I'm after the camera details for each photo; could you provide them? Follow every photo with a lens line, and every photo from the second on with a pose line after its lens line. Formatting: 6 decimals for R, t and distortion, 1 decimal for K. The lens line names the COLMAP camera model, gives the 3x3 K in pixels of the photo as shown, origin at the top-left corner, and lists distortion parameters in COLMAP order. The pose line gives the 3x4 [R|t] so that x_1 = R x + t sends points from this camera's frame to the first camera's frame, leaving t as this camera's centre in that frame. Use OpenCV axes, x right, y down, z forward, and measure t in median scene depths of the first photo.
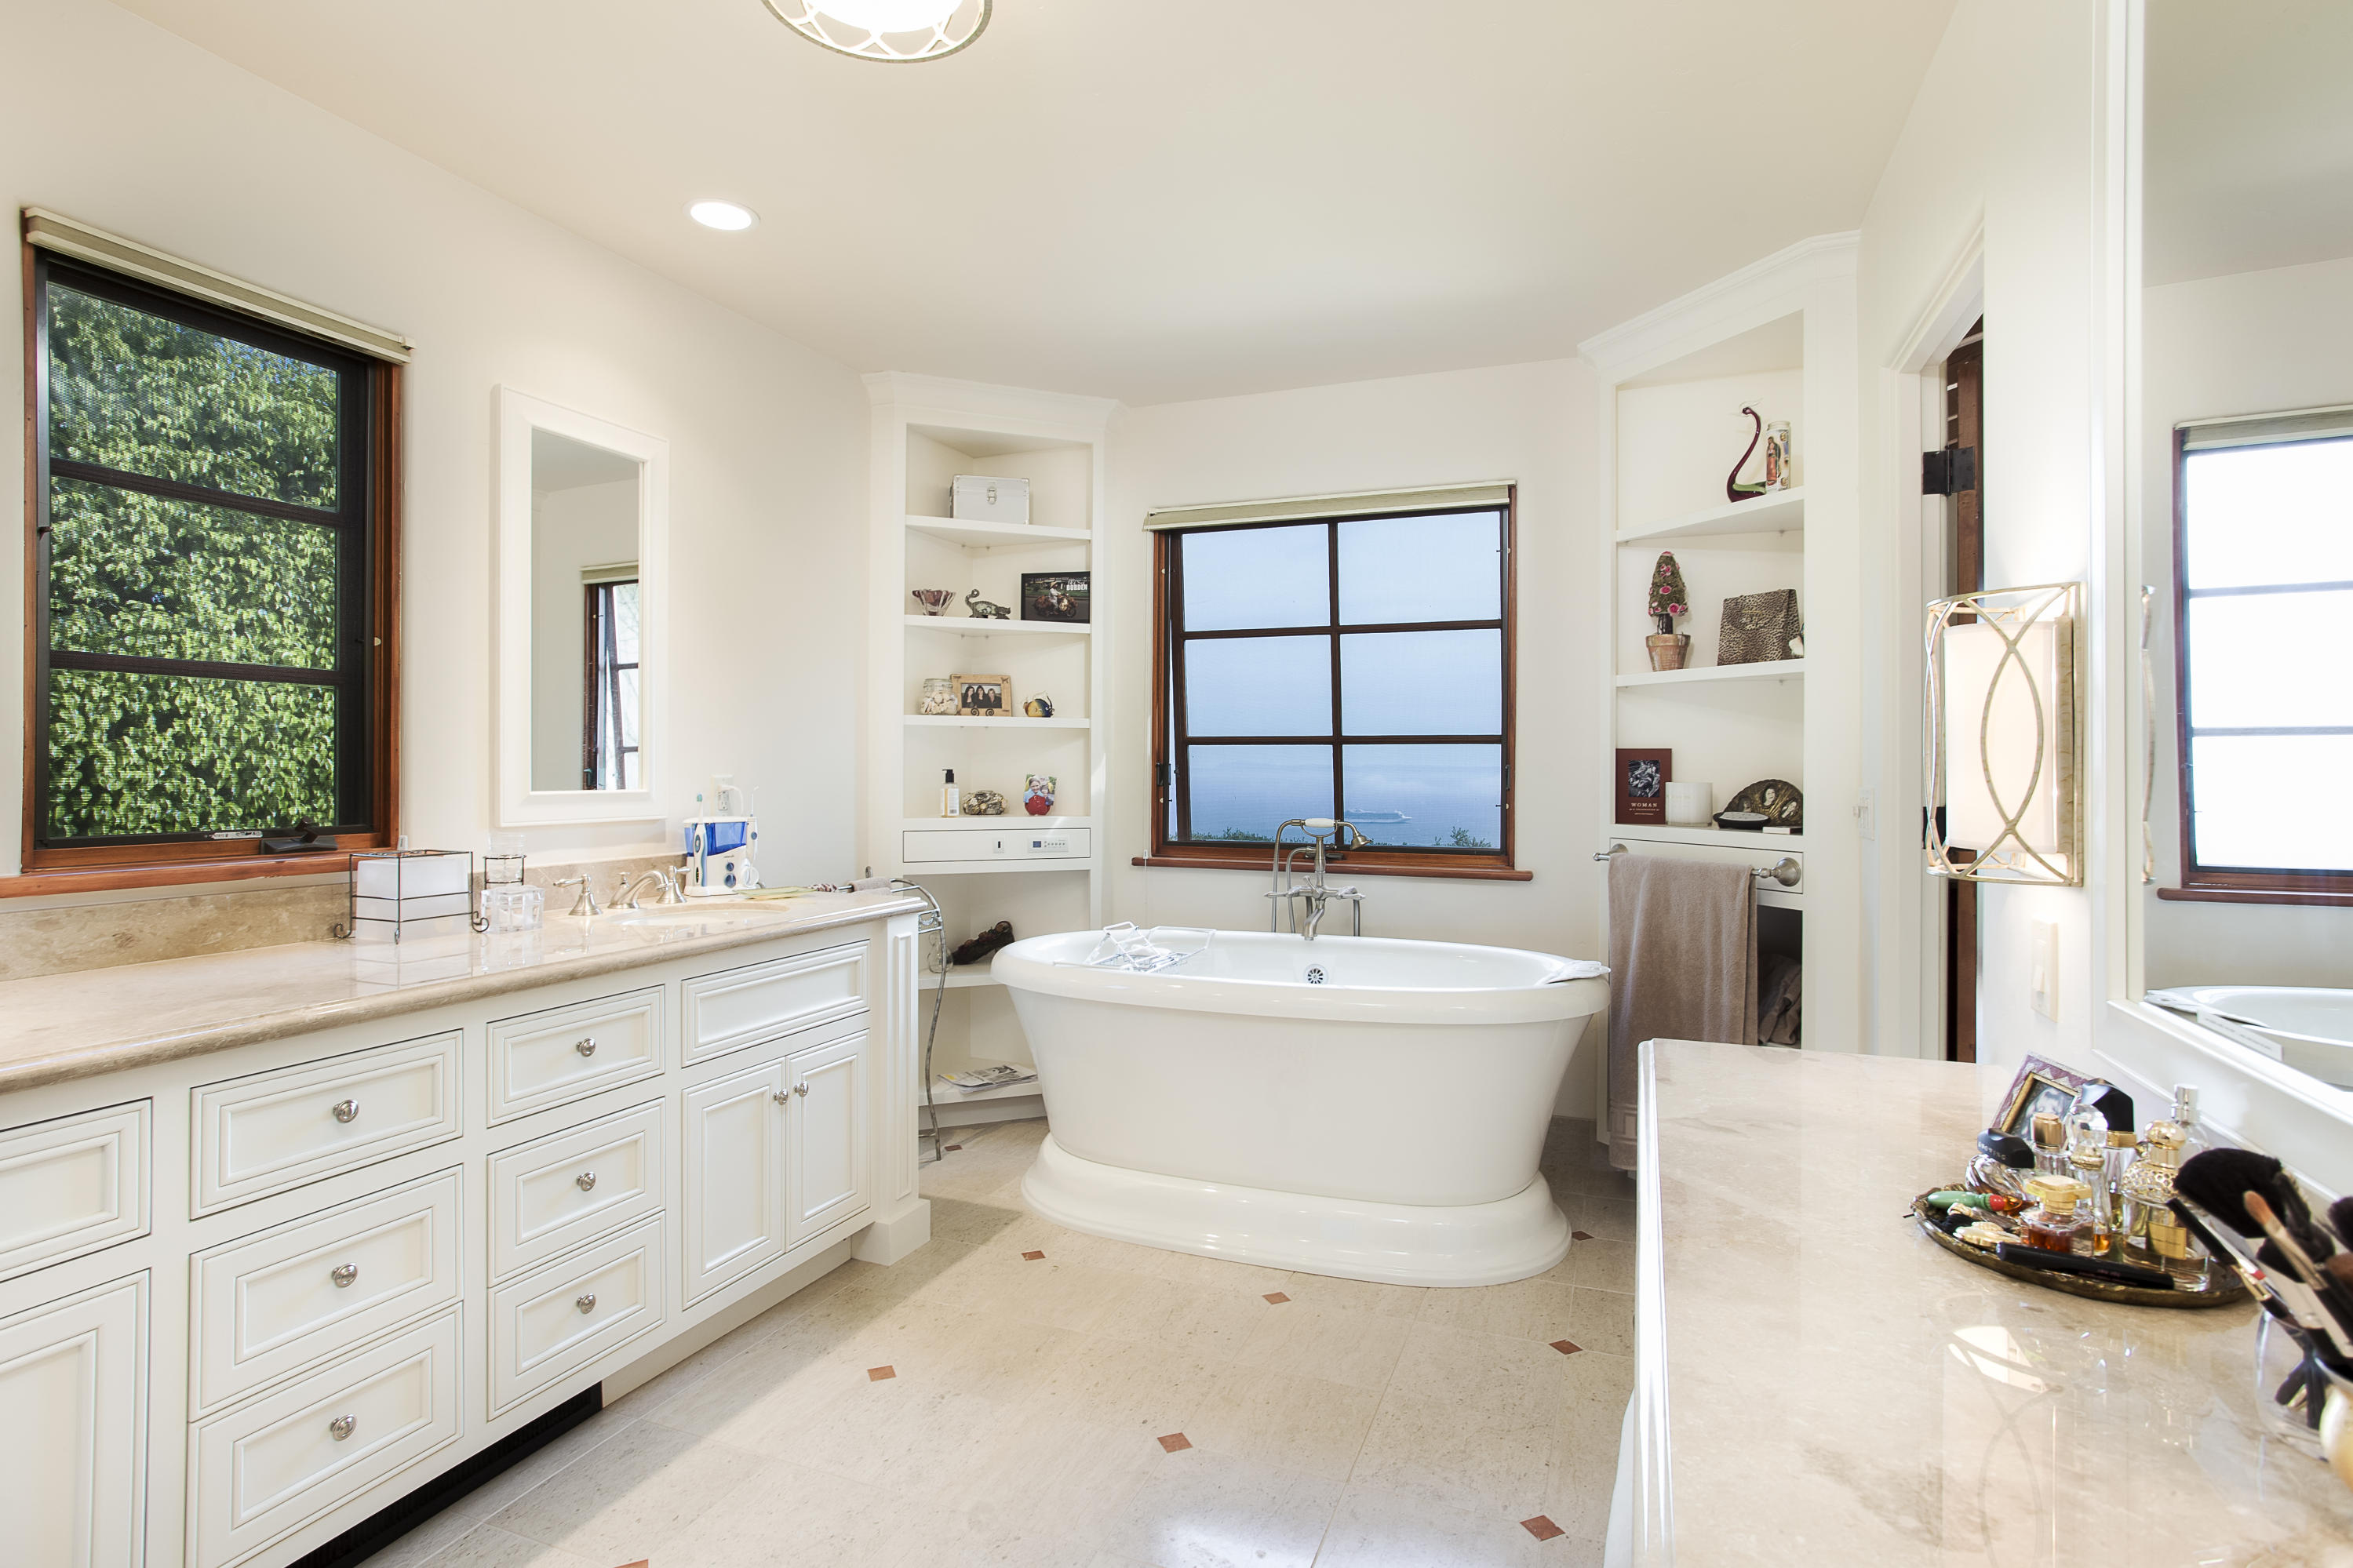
lens RADIAL K [[1158.0, 0, 1175.4], [0, 1158.0, 775.0], [0, 0, 1]] dist [-0.001935, -0.000109]
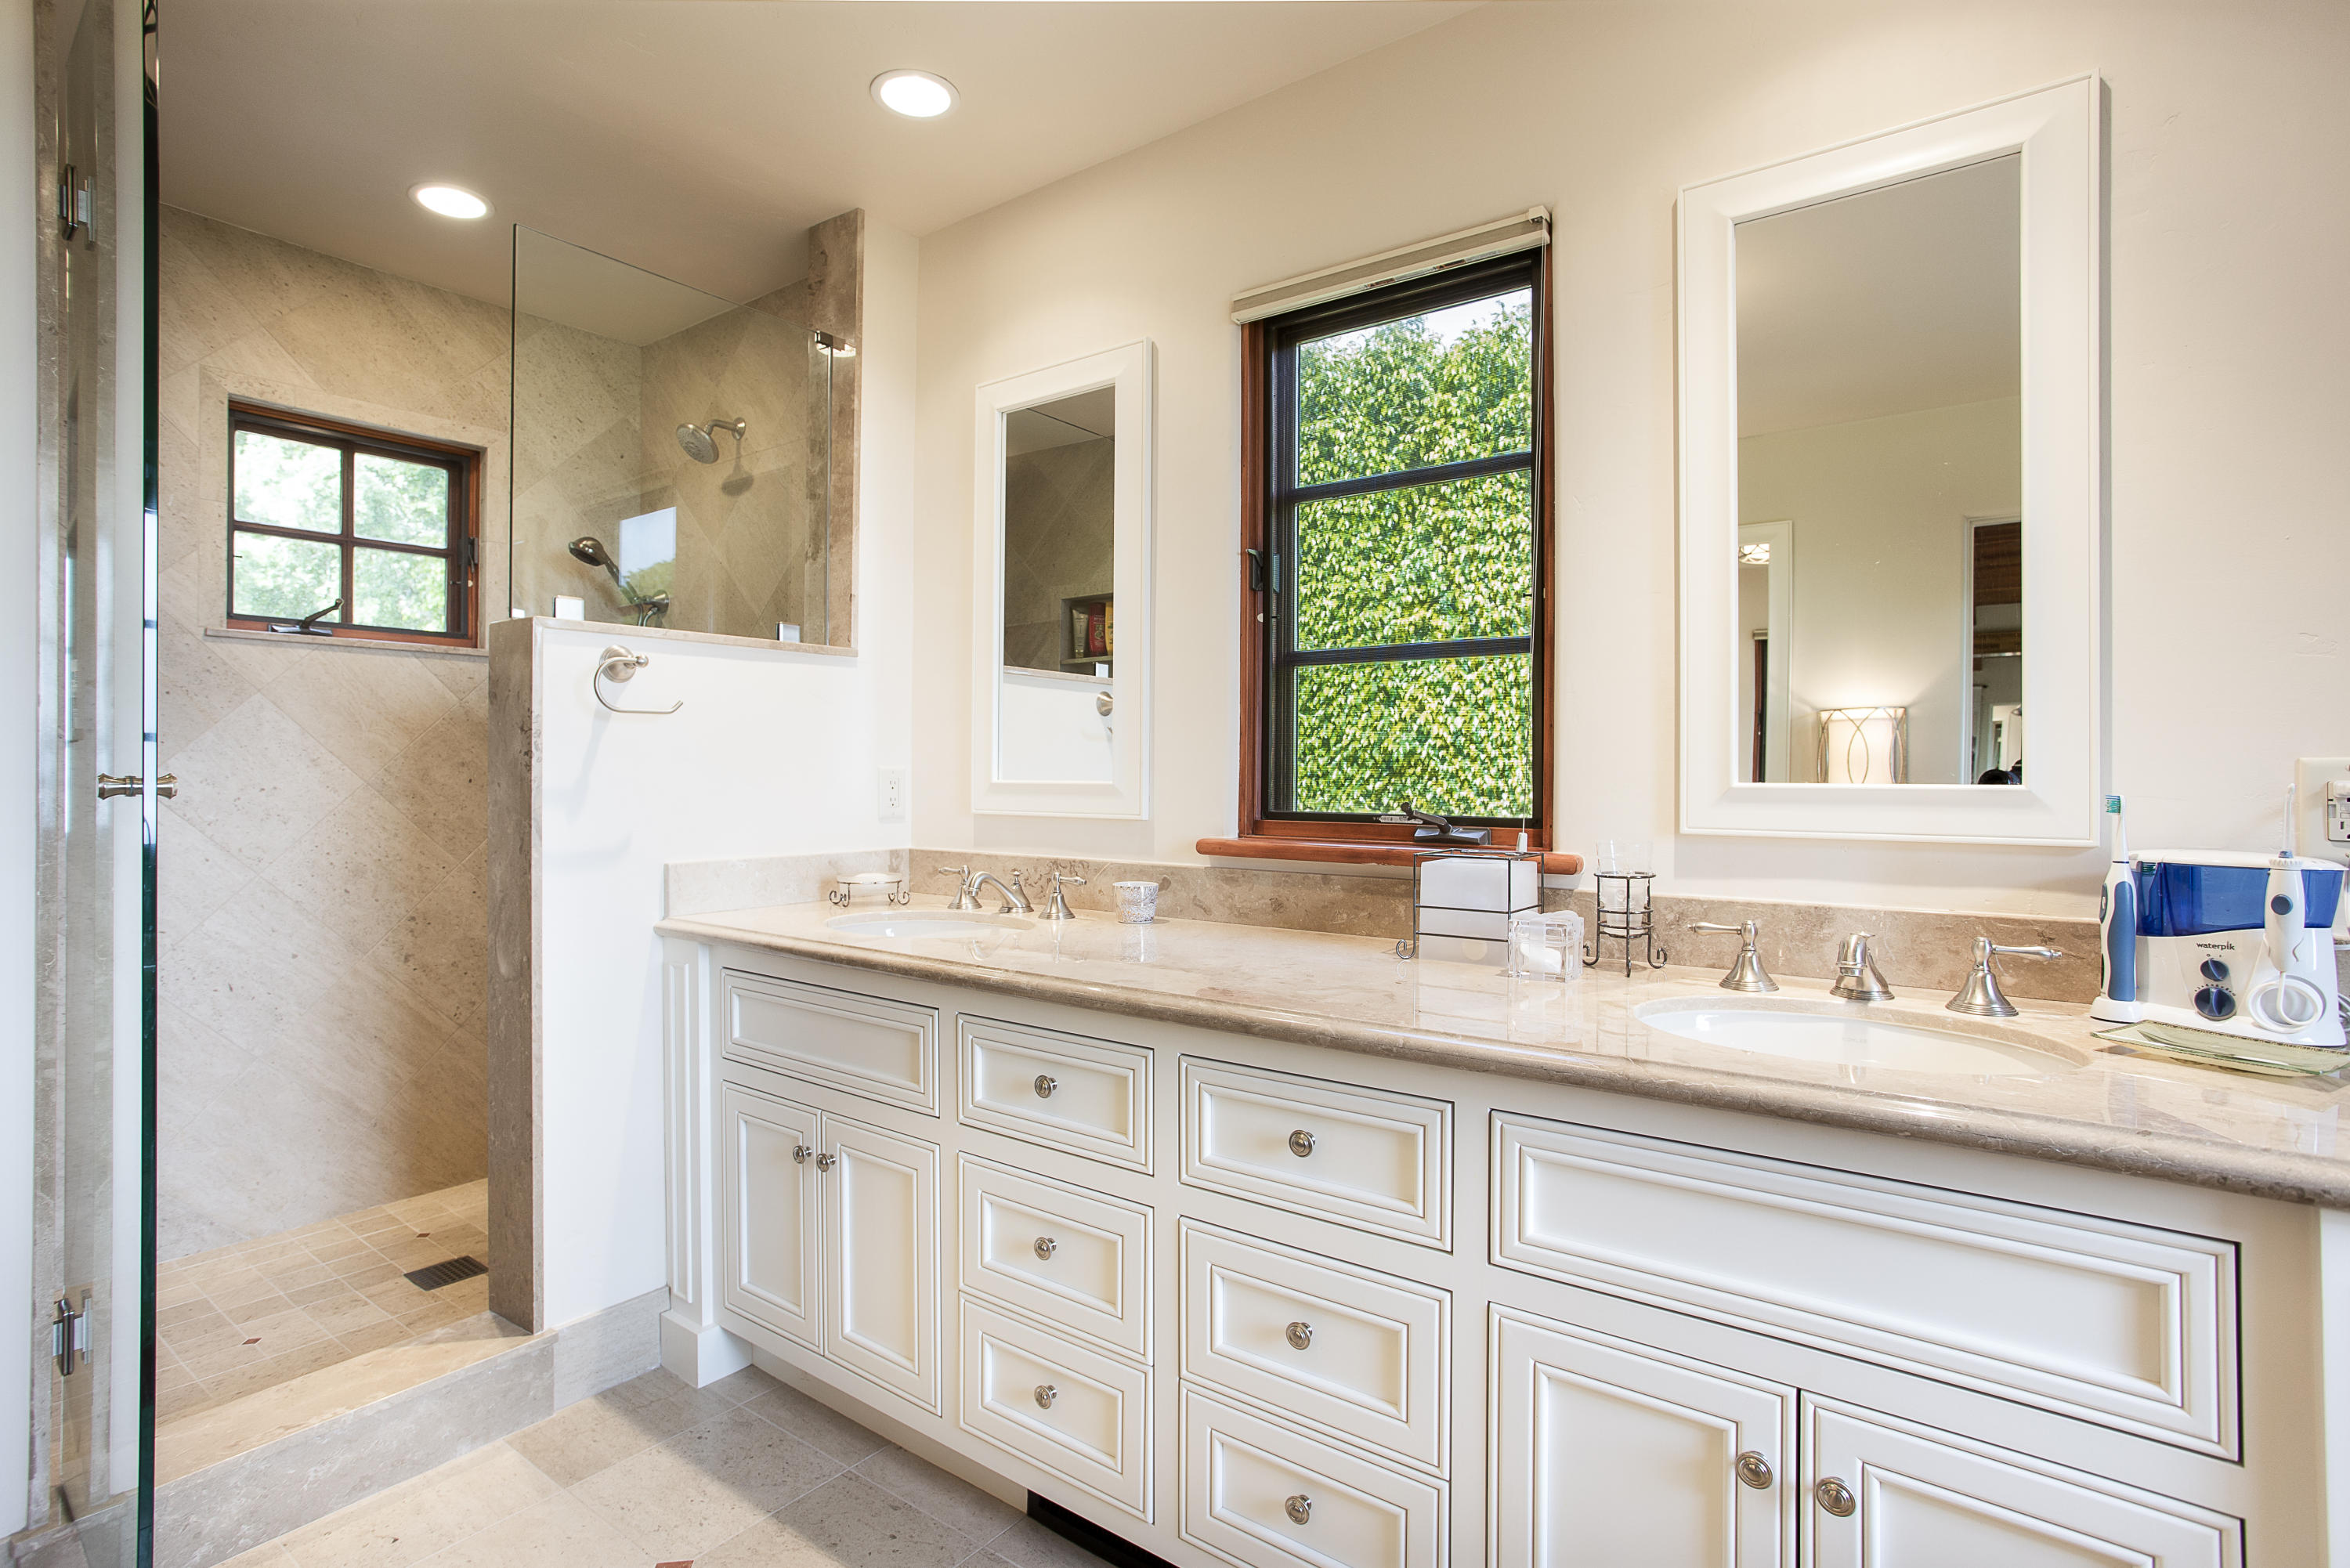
lens RADIAL K [[1156.6, 0, 1167.9], [0, 1156.6, 768.7], [0, 0, 1]] dist [-0.001935, -0.000109]
pose [[-0.261951, 0.000460, -0.965081, 0.181853], [-0.002946, 0.999995, 0.001276, 0.008790], [0.965077, 0.003178, -0.261948, 1.087800]]
